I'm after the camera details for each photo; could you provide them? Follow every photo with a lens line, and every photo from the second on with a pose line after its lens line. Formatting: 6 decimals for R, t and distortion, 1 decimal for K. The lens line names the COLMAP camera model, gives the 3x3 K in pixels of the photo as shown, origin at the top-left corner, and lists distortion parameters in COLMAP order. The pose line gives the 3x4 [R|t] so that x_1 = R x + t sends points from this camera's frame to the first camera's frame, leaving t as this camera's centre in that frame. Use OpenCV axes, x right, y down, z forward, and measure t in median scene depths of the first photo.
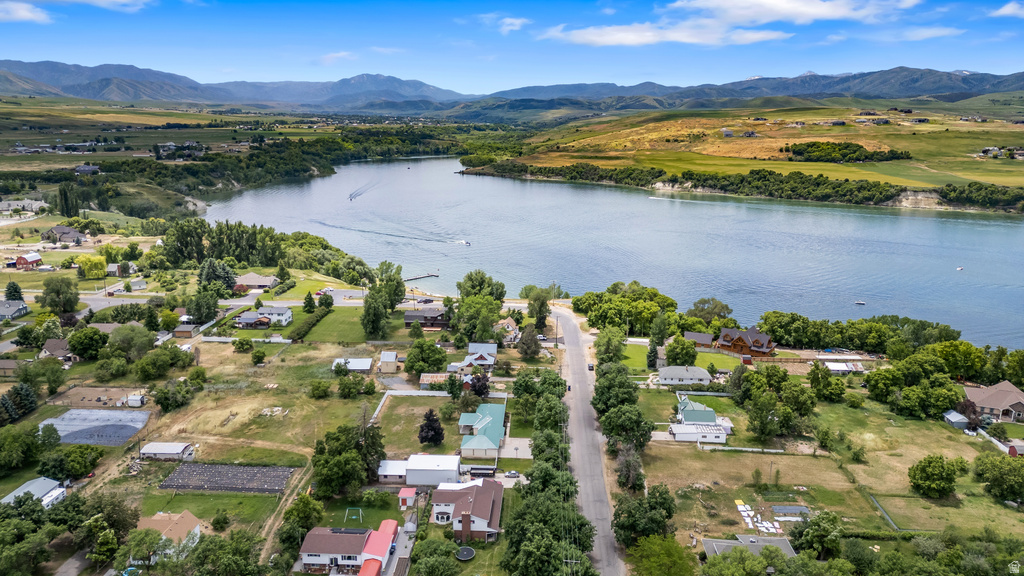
lens RADIAL K [[728.5, 0, 512.0], [0, 728.5, 288.0], [0, 0, 1]] dist [0.040298, -0.001874]
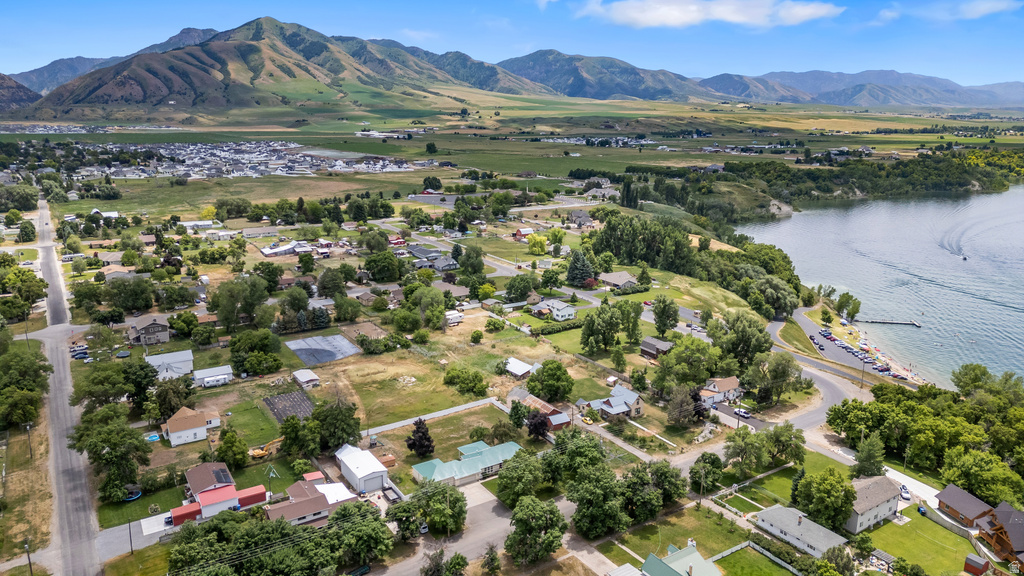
lens RADIAL K [[704.7, 0, 512.0], [0, 704.7, 288.0], [0, 0, 1]] dist [0.082439, -0.077581]
pose [[0.587566, 0.200546, -0.783931, 0.117731], [-0.200038, 0.974730, 0.099425, -0.022473], [0.784061, 0.098397, 0.612835, 0.082468]]
